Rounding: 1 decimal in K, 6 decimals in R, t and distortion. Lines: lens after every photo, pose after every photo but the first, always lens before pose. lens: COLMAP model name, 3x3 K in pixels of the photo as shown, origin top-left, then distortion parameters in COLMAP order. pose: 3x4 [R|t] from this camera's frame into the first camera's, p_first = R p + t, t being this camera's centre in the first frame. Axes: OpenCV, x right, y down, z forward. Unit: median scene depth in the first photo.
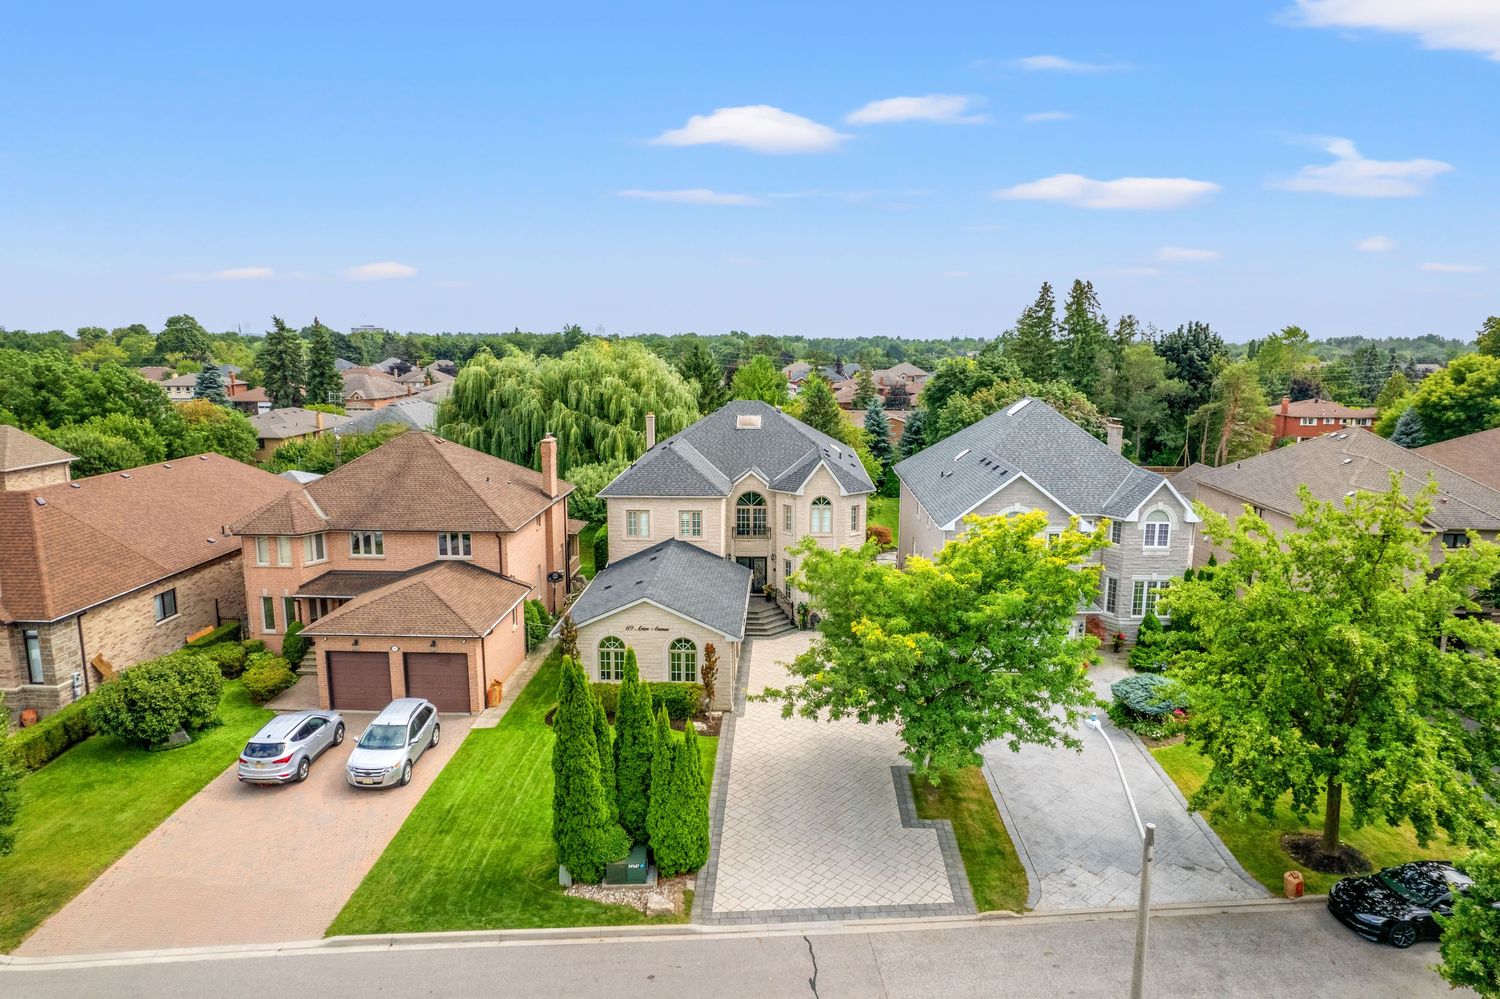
lens RADIAL K [[958.8, 0, 754.2], [0, 958.8, 504.7], [0, 0, 1]] dist [-0.079460, 0.071521]
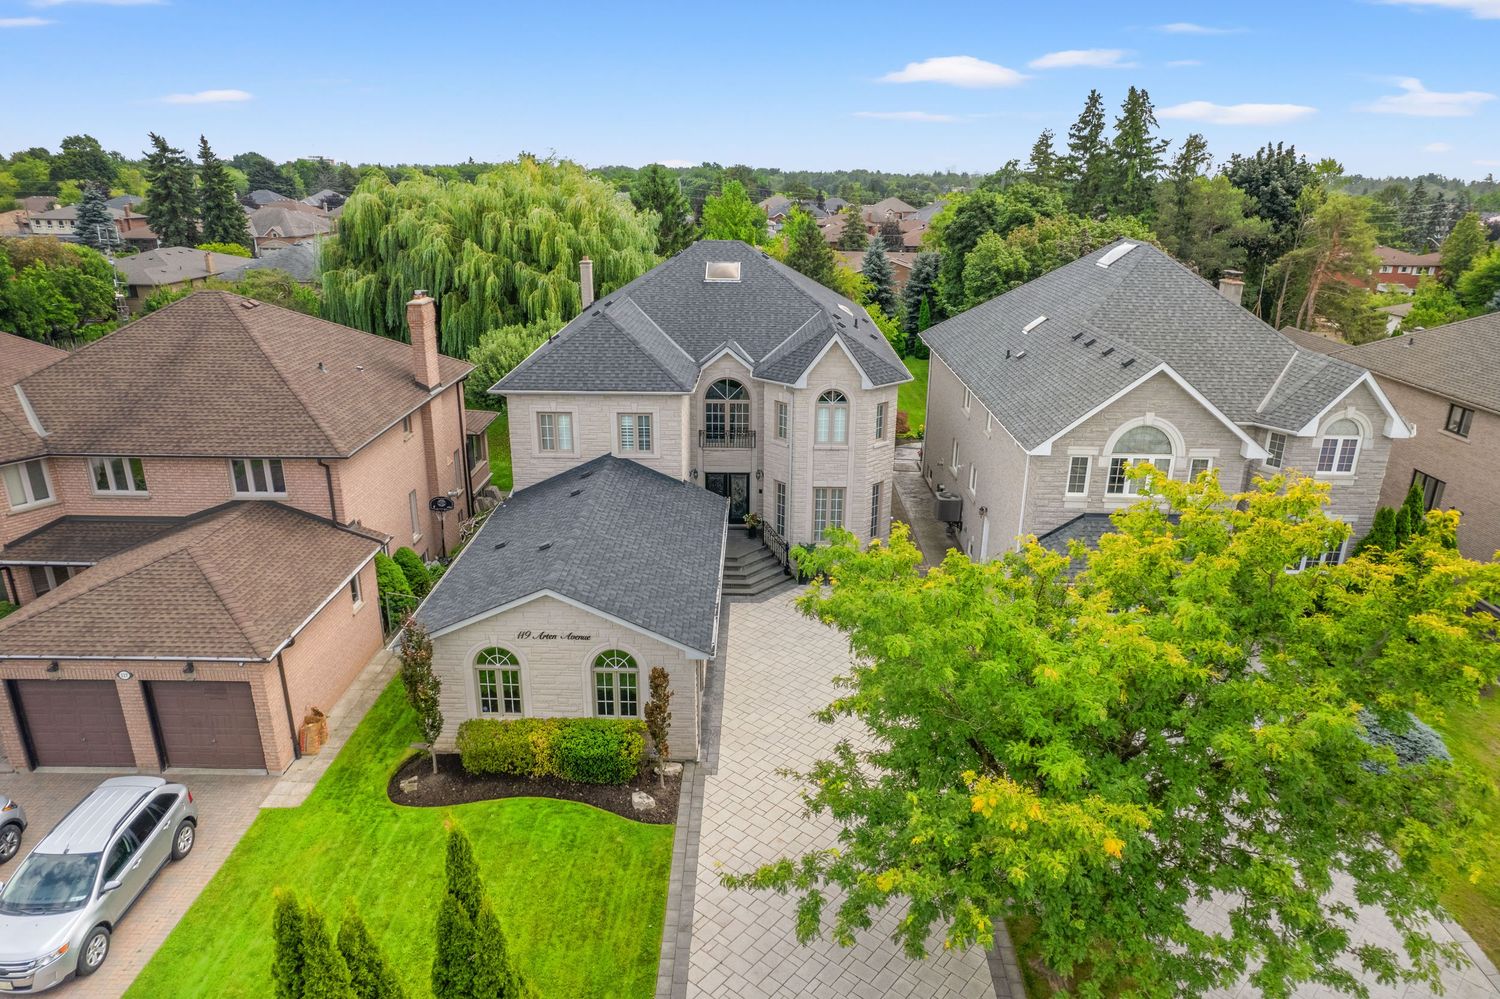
lens RADIAL K [[958.8, 0, 754.2], [0, 958.8, 504.7], [0, 0, 1]] dist [-0.079460, 0.071521]
pose [[0.999607, -0.001821, 0.027967, -0.002918], [-0.002768, 0.986591, 0.163188, -0.037267], [-0.027889, -0.163202, 0.986198, 0.327971]]
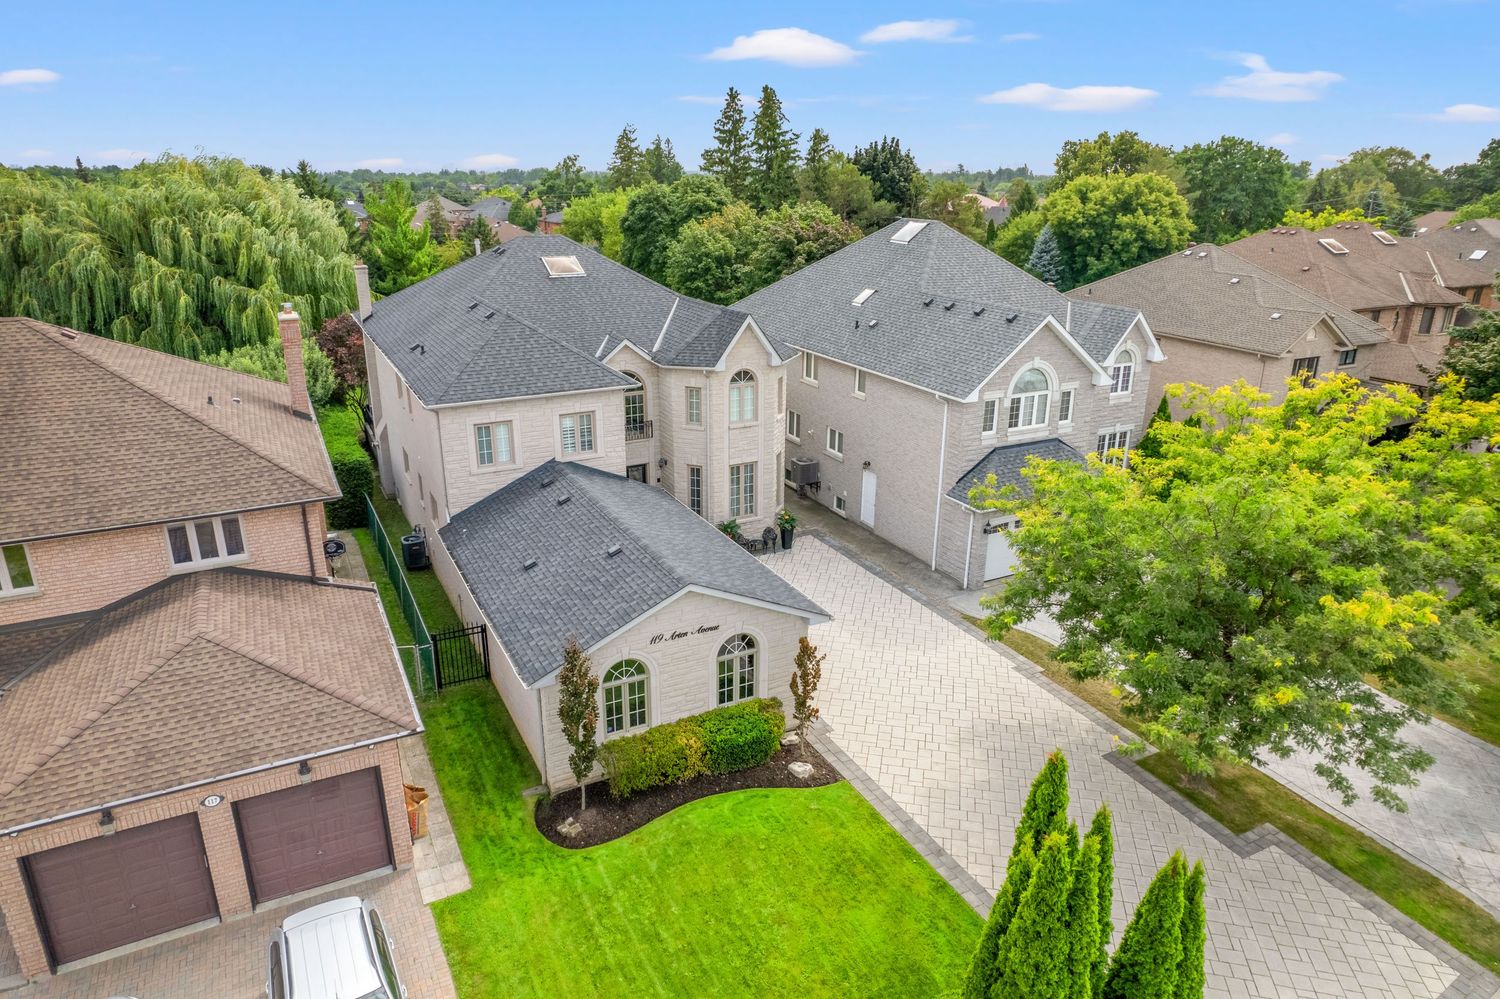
lens RADIAL K [[958.8, 0, 754.2], [0, 958.8, 504.7], [0, 0, 1]] dist [-0.079460, 0.071521]
pose [[0.868746, -0.161927, 0.468038, -0.258973], [0.082758, 0.979216, 0.185167, -0.039773], [-0.488294, -0.122129, 0.864091, 0.375661]]
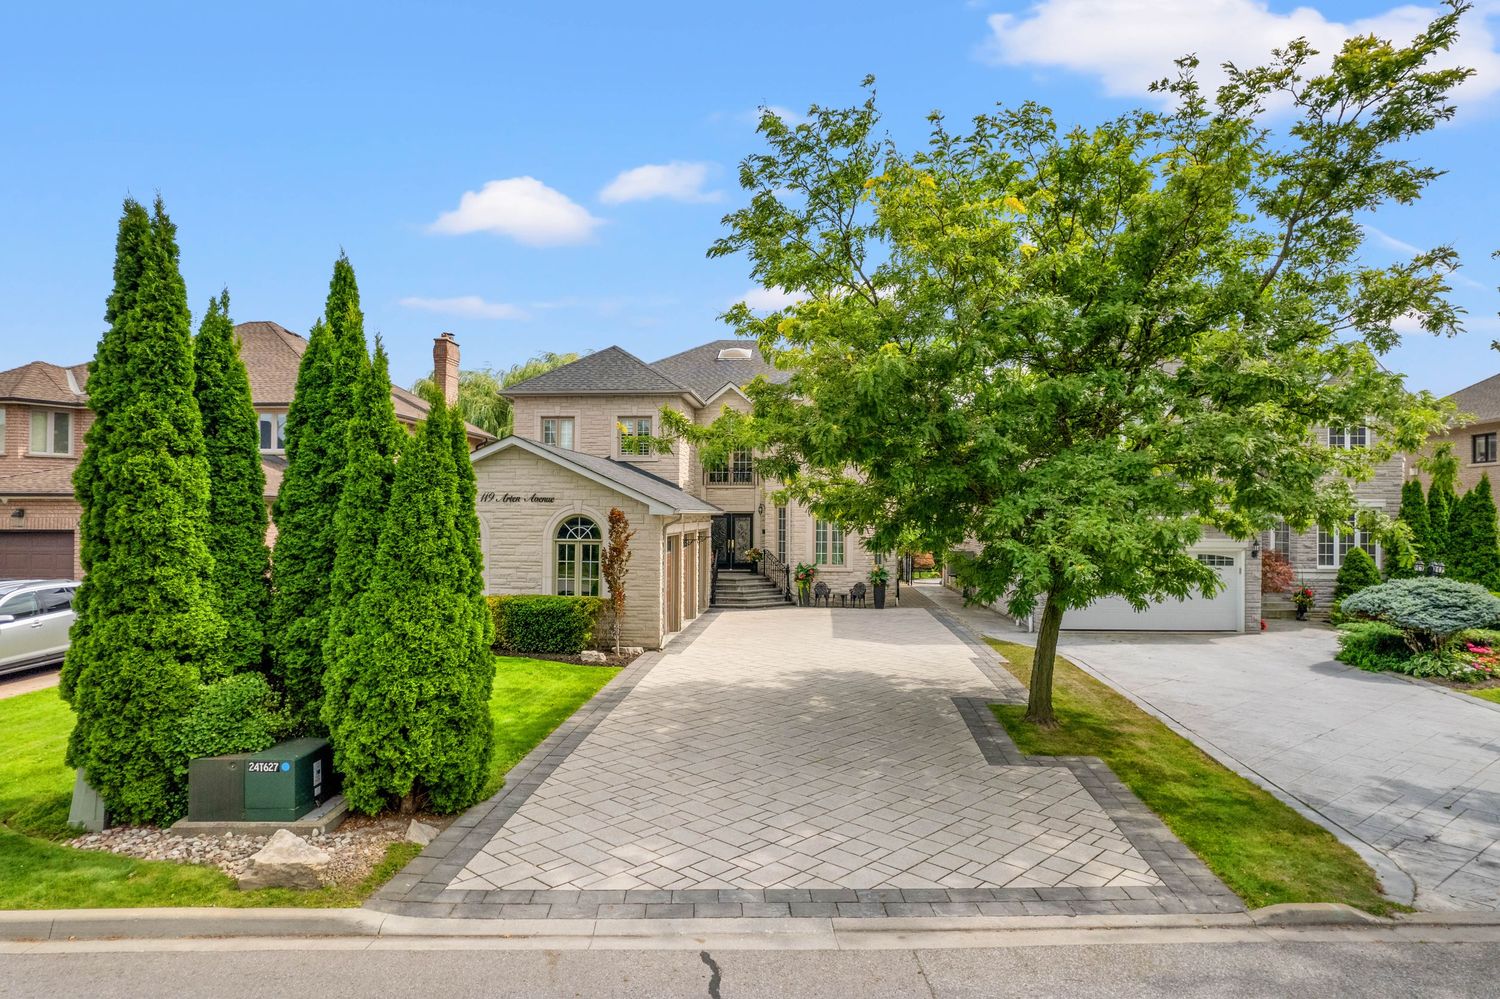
lens RADIAL K [[958.8, 0, 754.2], [0, 958.8, 504.7], [0, 0, 1]] dist [-0.079460, 0.071521]
pose [[0.999369, 0.001259, -0.035493, 0.040160], [-0.007998, 0.981681, -0.190364, 0.187214], [0.034604, 0.190528, 0.981072, 0.338796]]
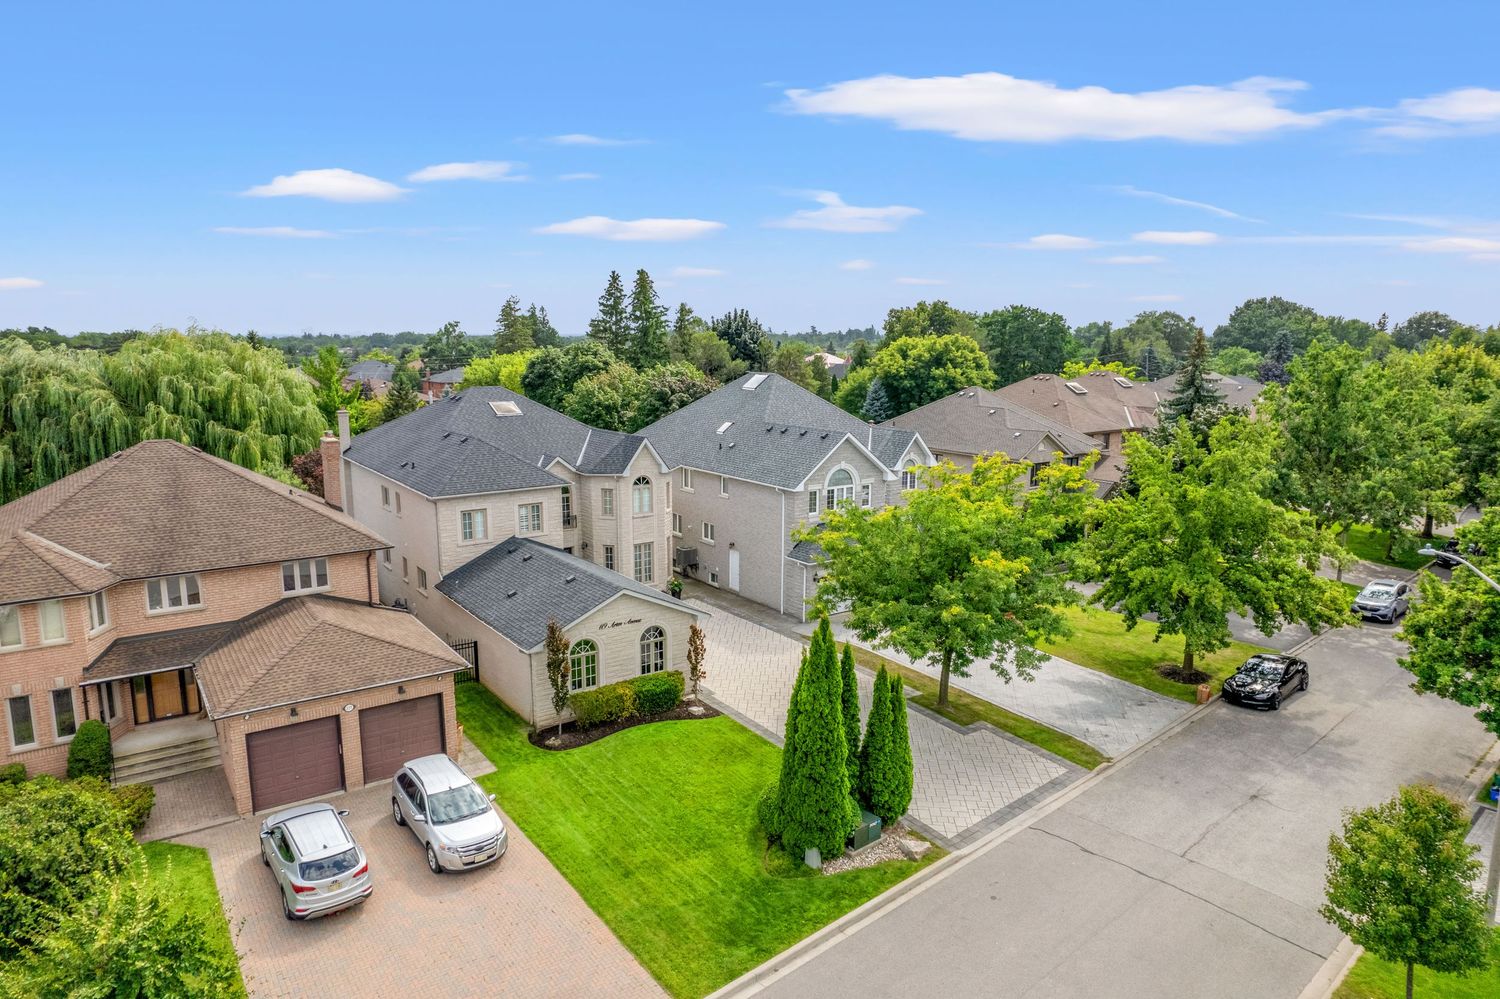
lens RADIAL K [[958.8, 0, 754.2], [0, 958.8, 504.7], [0, 0, 1]] dist [-0.079460, 0.071521]
pose [[0.791264, -0.109308, 0.601626, -0.428580], [0.106801, 0.993474, 0.040036, -0.006281], [-0.602076, 0.032575, 0.797774, 0.137686]]
